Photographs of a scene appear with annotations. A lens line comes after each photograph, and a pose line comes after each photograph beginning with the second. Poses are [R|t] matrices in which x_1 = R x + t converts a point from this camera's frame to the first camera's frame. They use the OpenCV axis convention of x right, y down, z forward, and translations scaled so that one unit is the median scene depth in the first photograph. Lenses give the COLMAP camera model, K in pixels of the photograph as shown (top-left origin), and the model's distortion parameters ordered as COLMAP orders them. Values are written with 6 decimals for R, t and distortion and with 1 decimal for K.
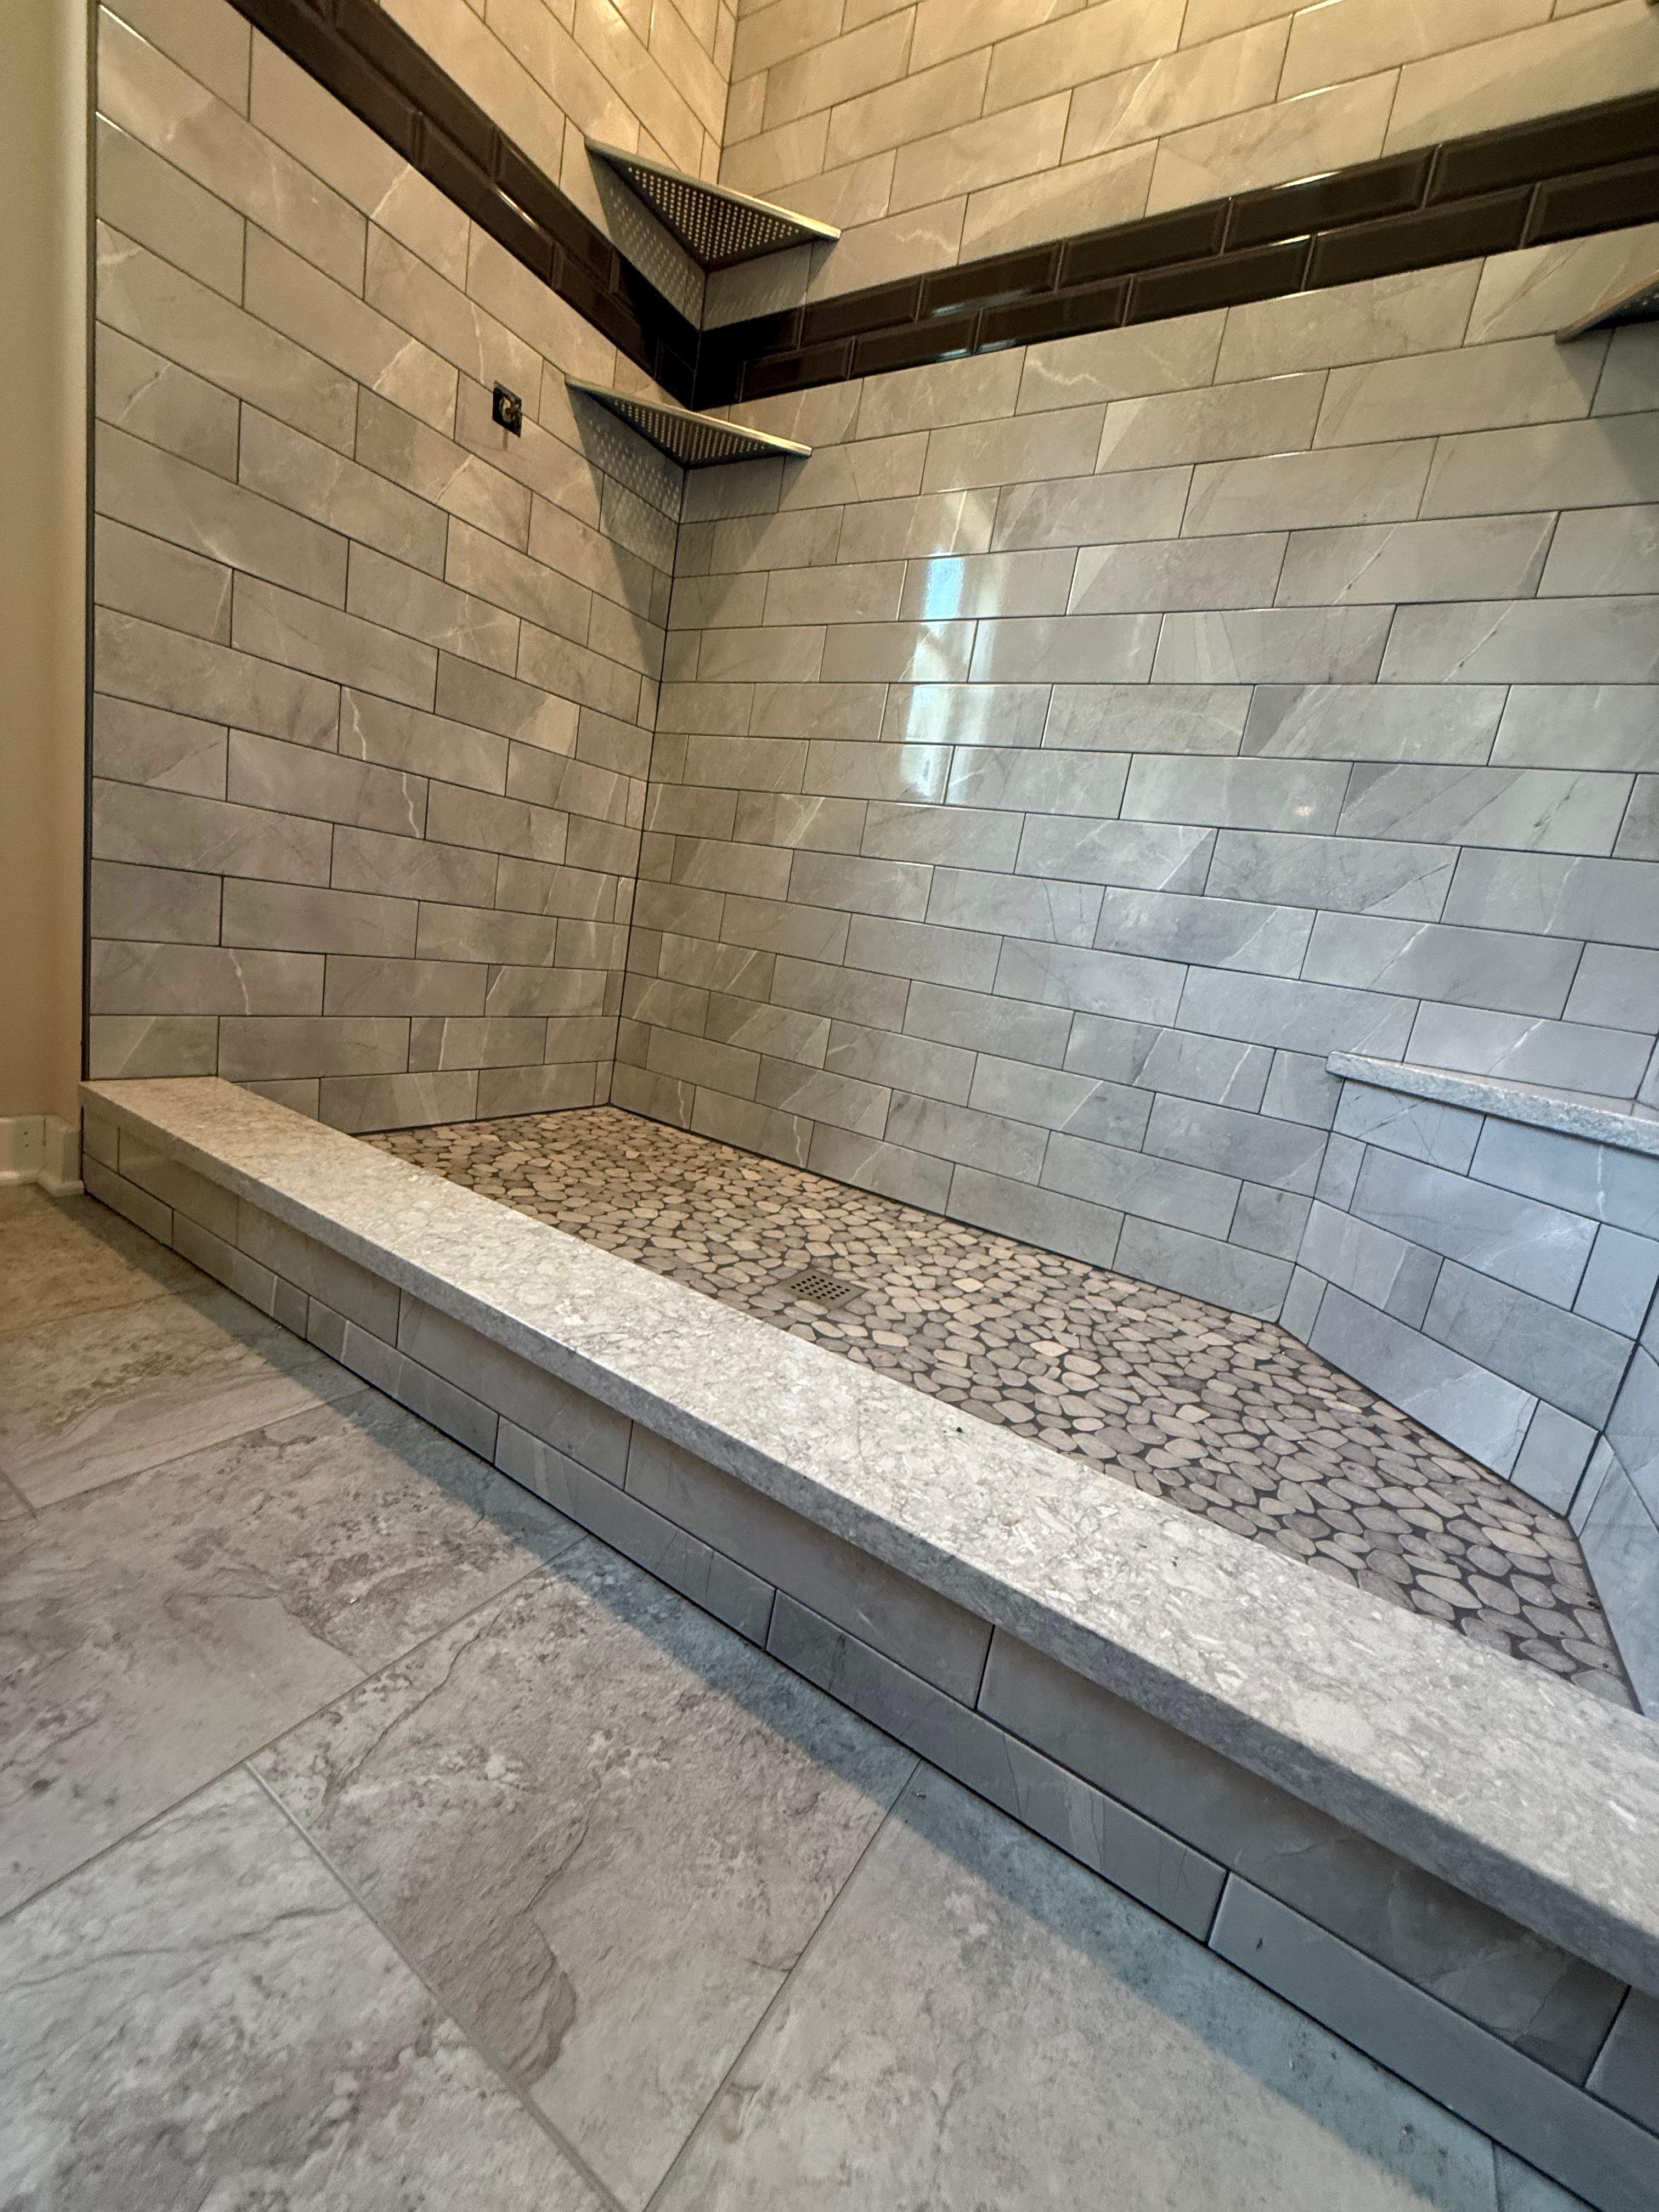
lens RADIAL K [[880.2, 0, 828.2], [0, 880.2, 1102.0], [0, 0, 1]] dist [0.000689, -0.000122]
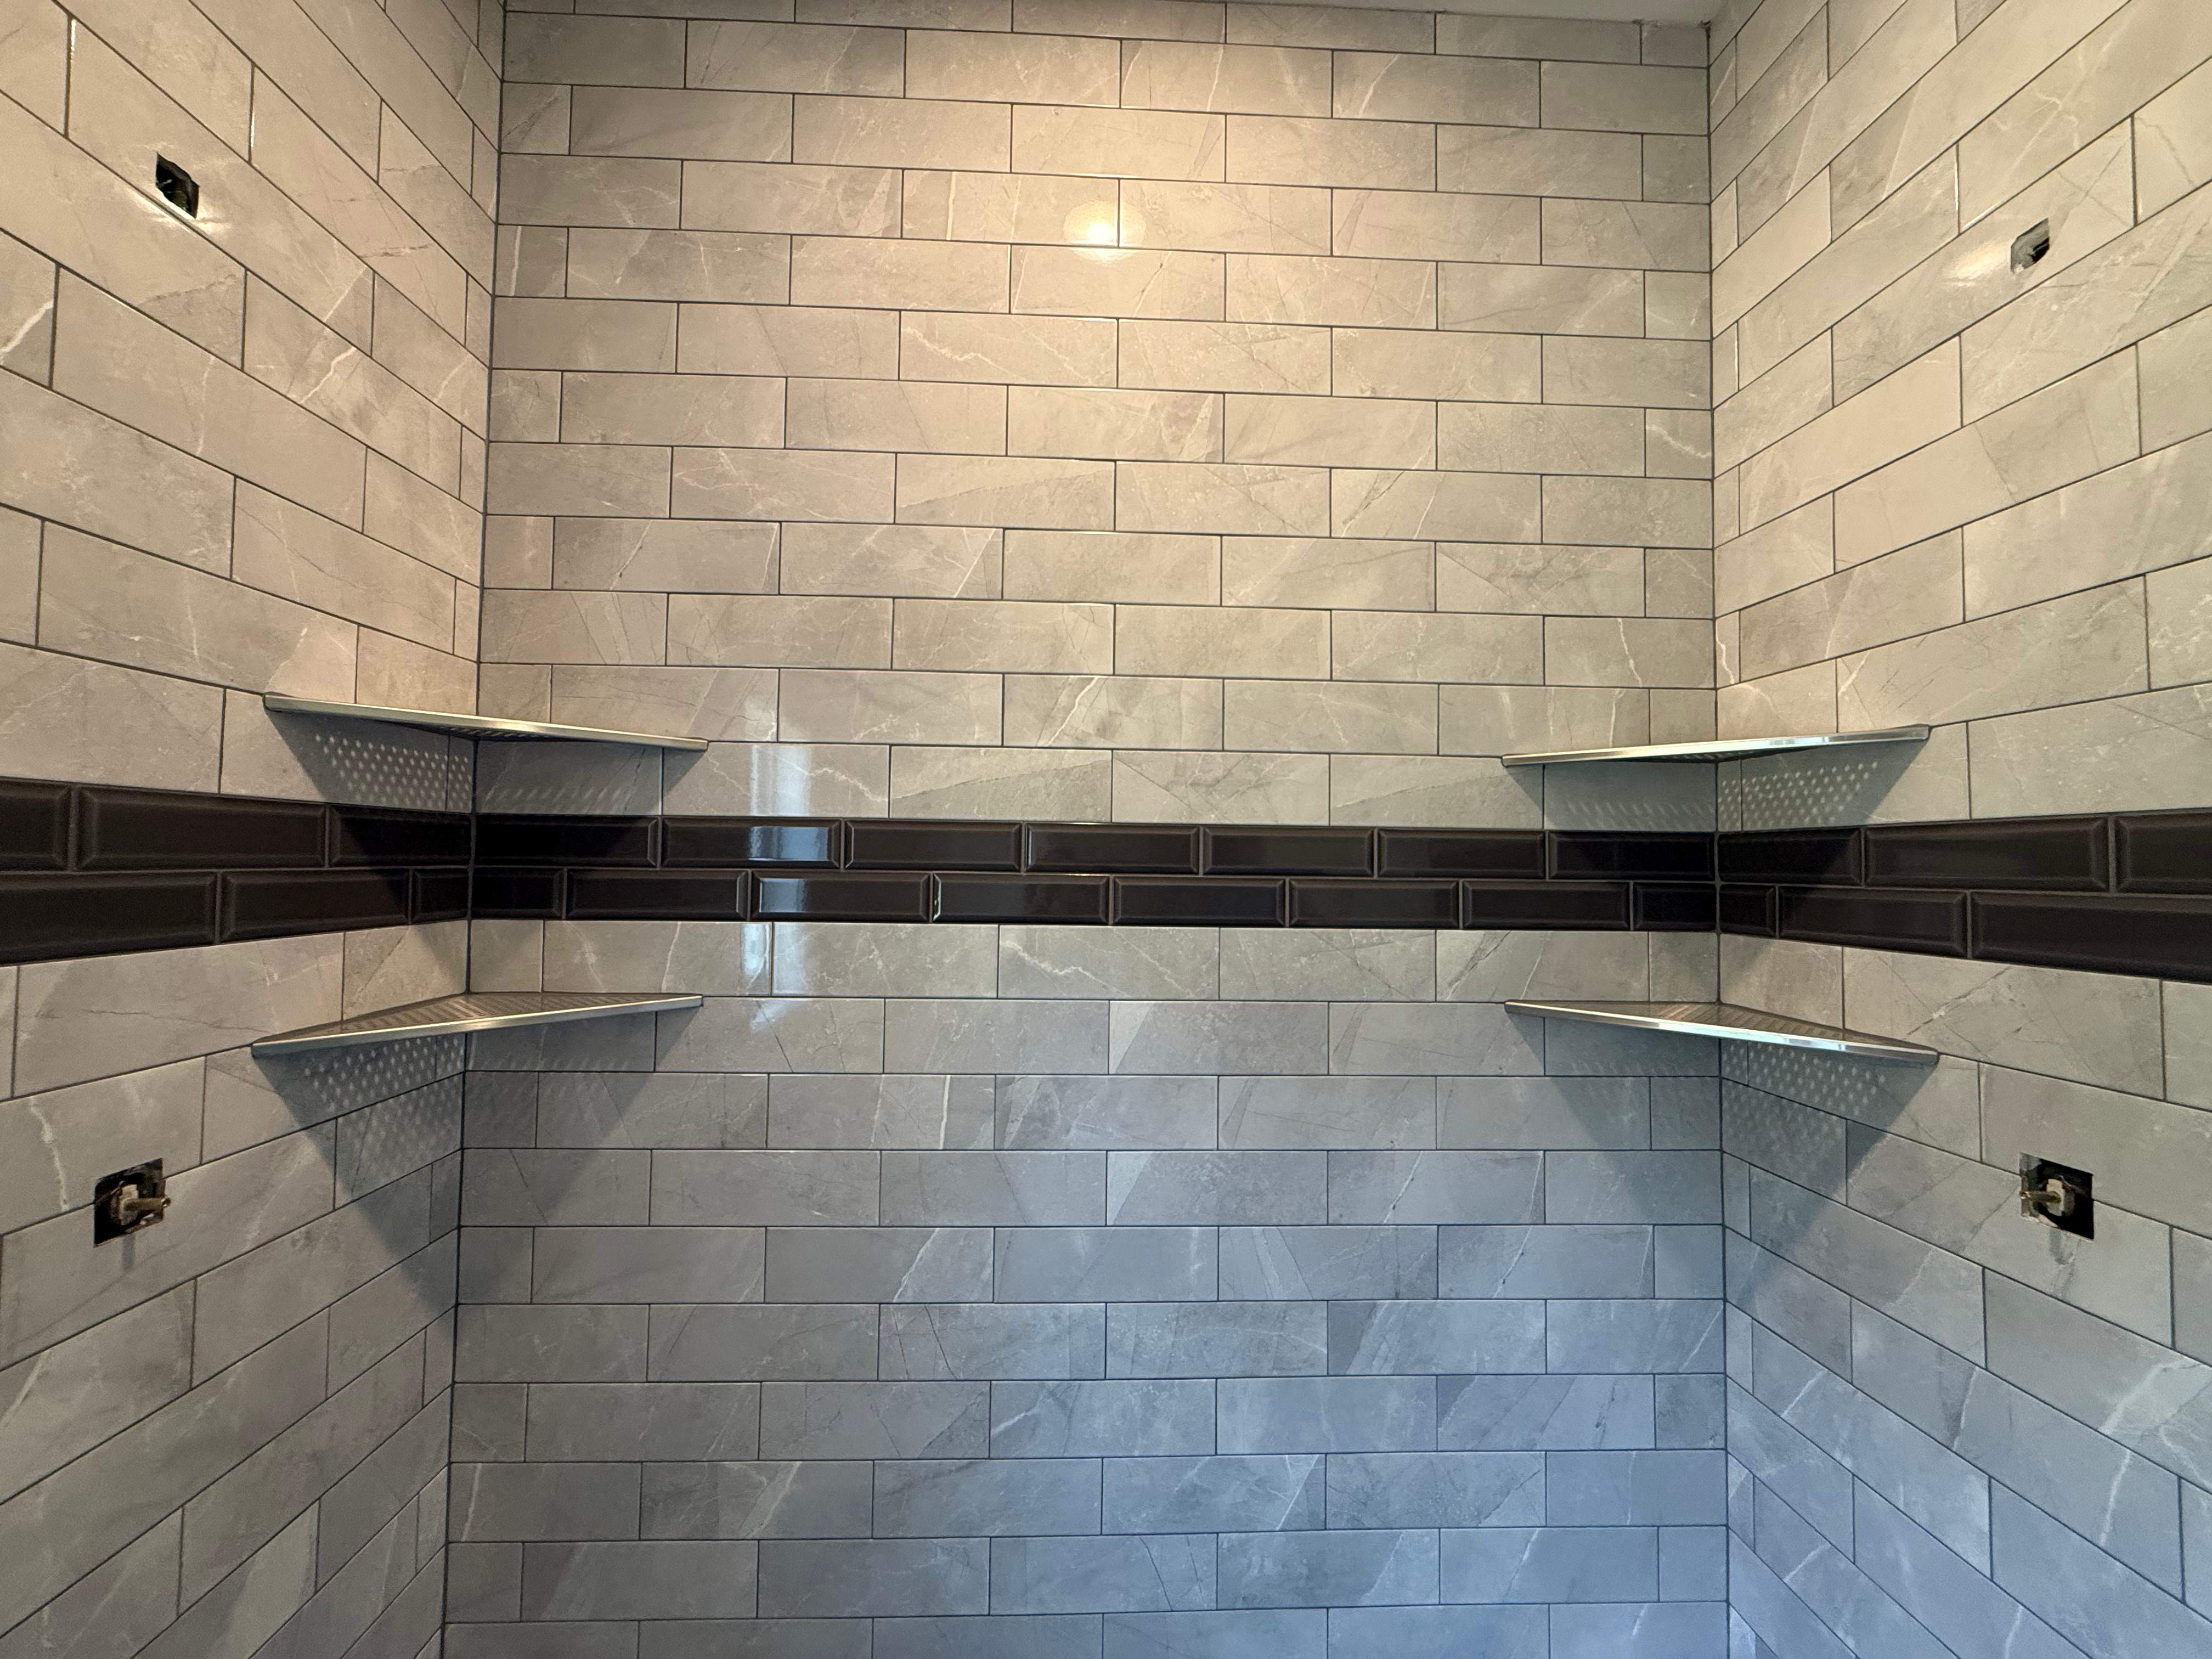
lens RADIAL K [[880.2, 0, 1102.0], [0, 880.2, 830.3], [0, 0, 1]] dist [0.000689, -0.000122]
pose [[0.818628, -0.129995, 0.559419, -0.185533], [0.226117, 0.968329, -0.105875, -0.969502], [-0.527939, 0.213166, 0.822096, 0.259603]]
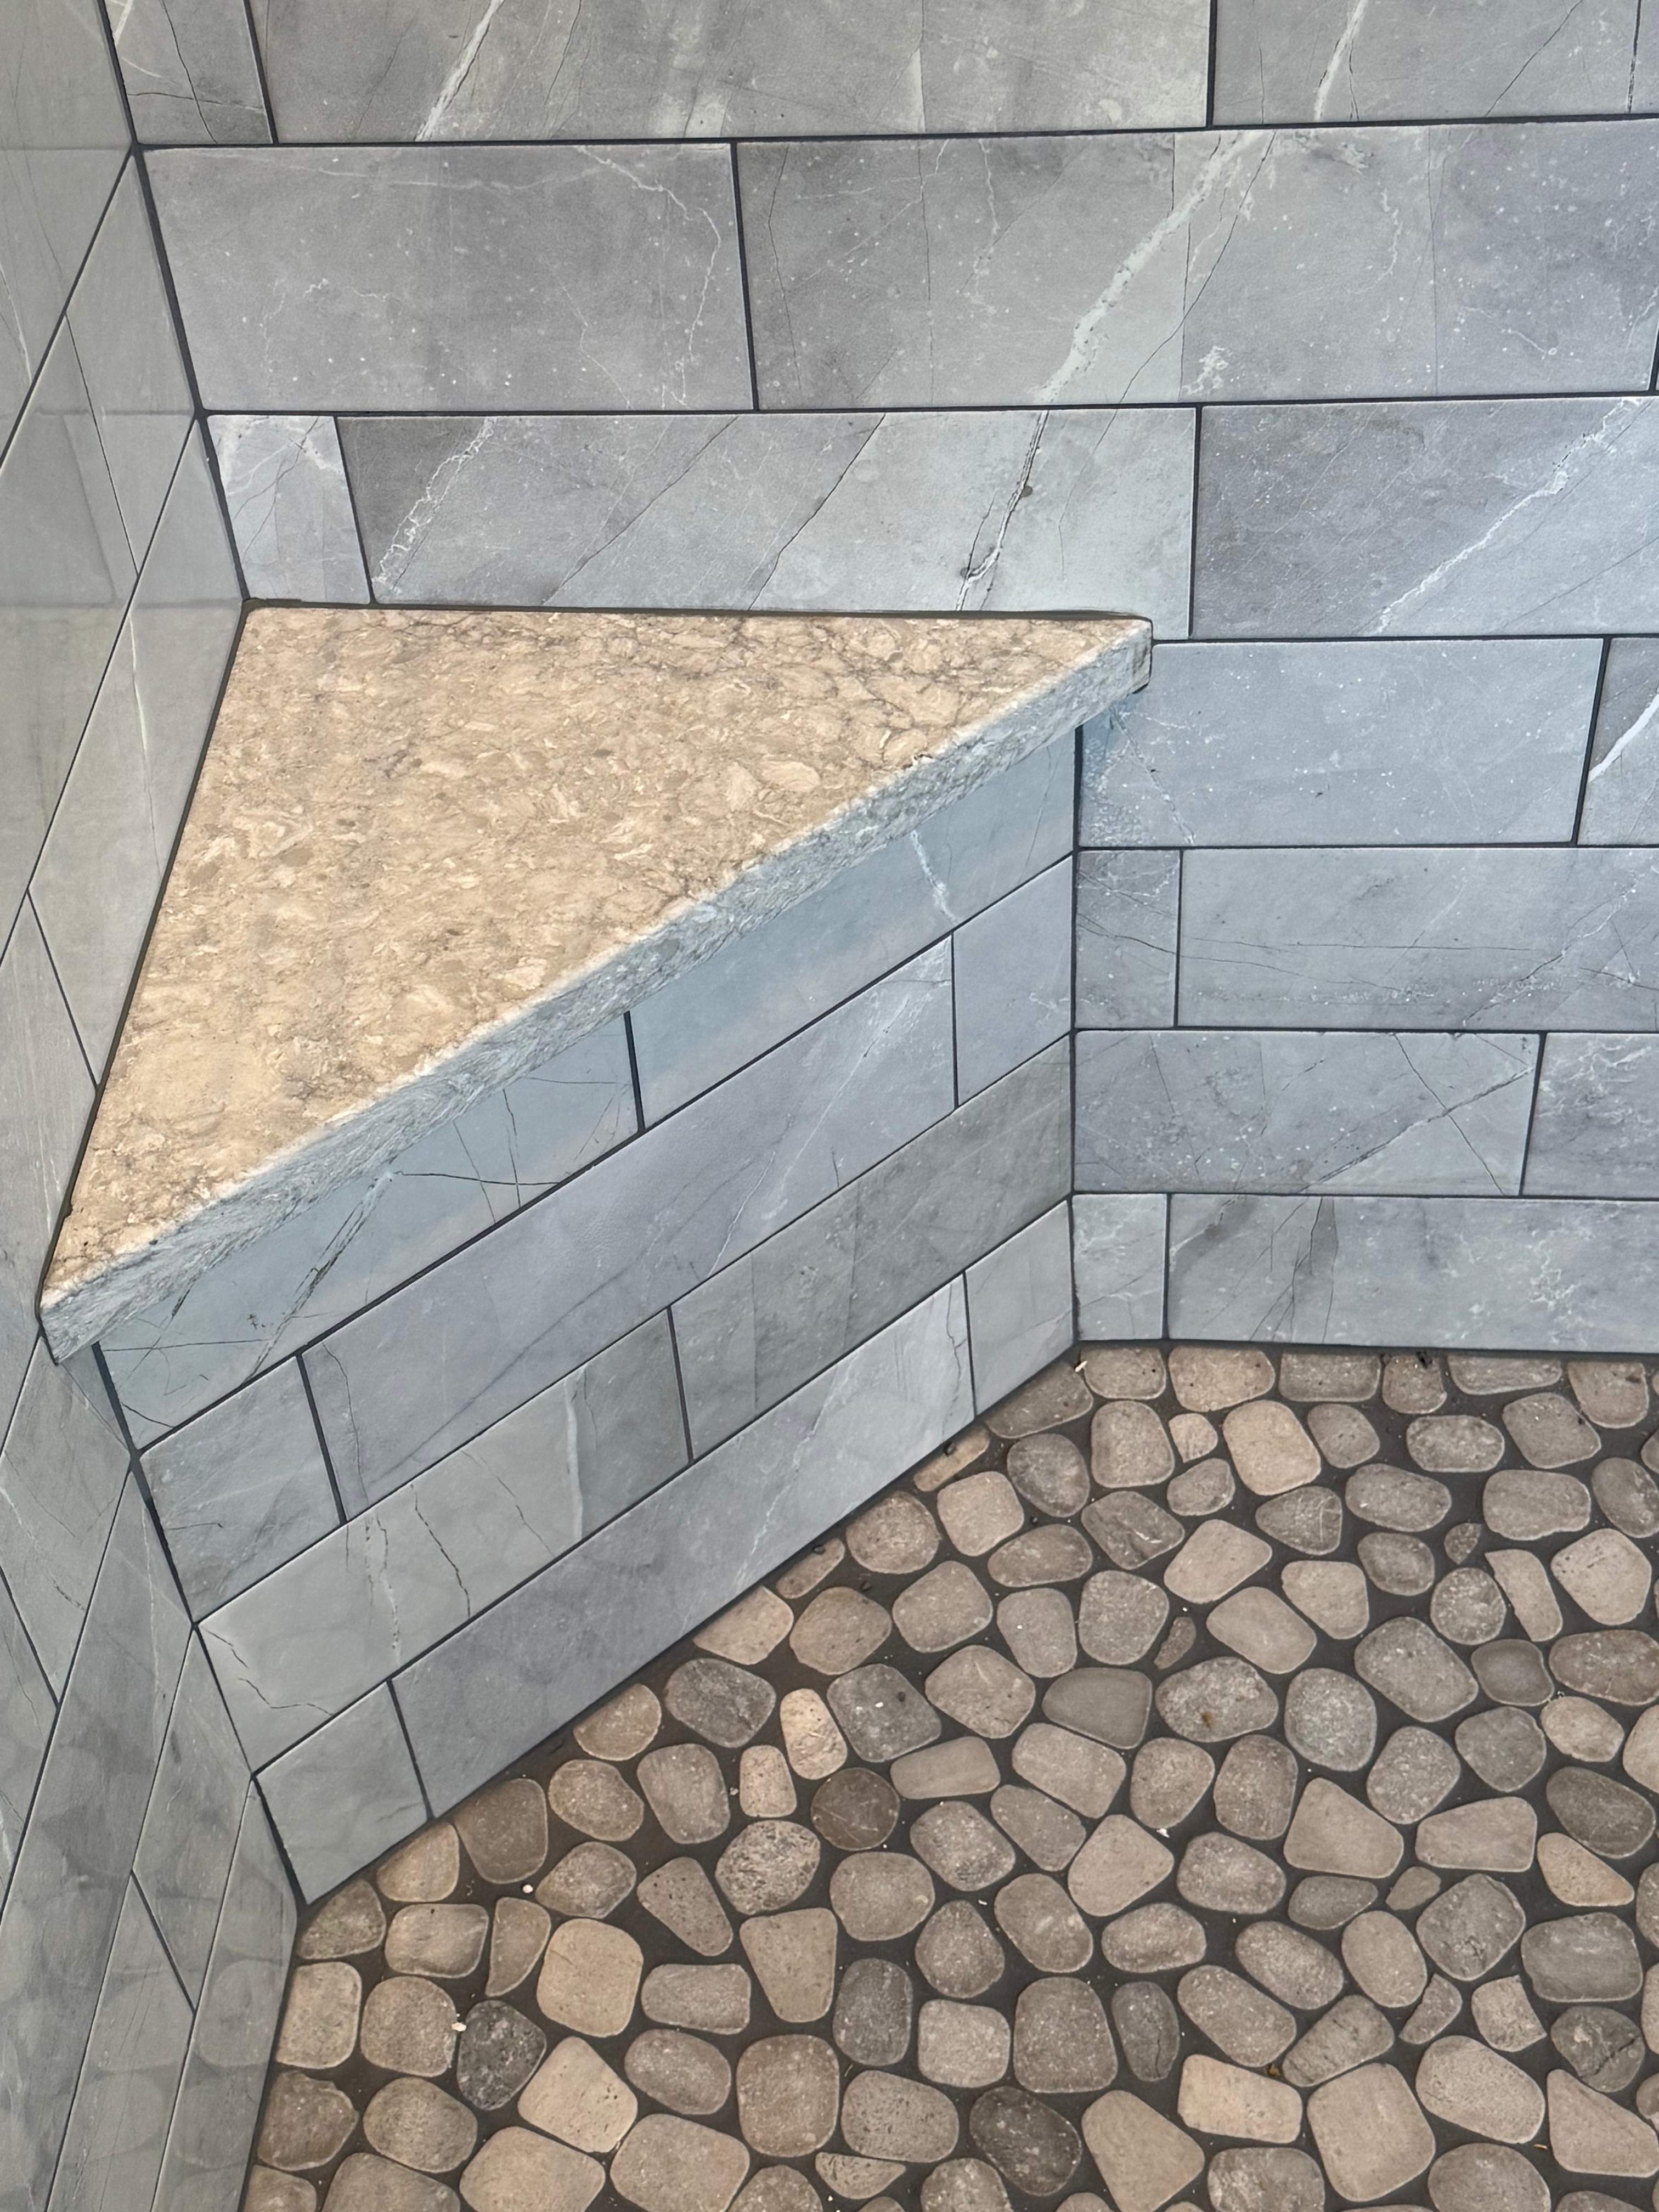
lens RADIAL K [[3090.0, 0, 818.8], [0, 3090.0, 1118.5], [0, 0, 1]] dist [0.126263, 0.000000]
pose [[-0.474145, -0.725301, 0.499123, 0.148221], [0.149142, 0.492541, 0.857415, -0.723499], [-0.867723, 0.480979, -0.125363, 0.950803]]
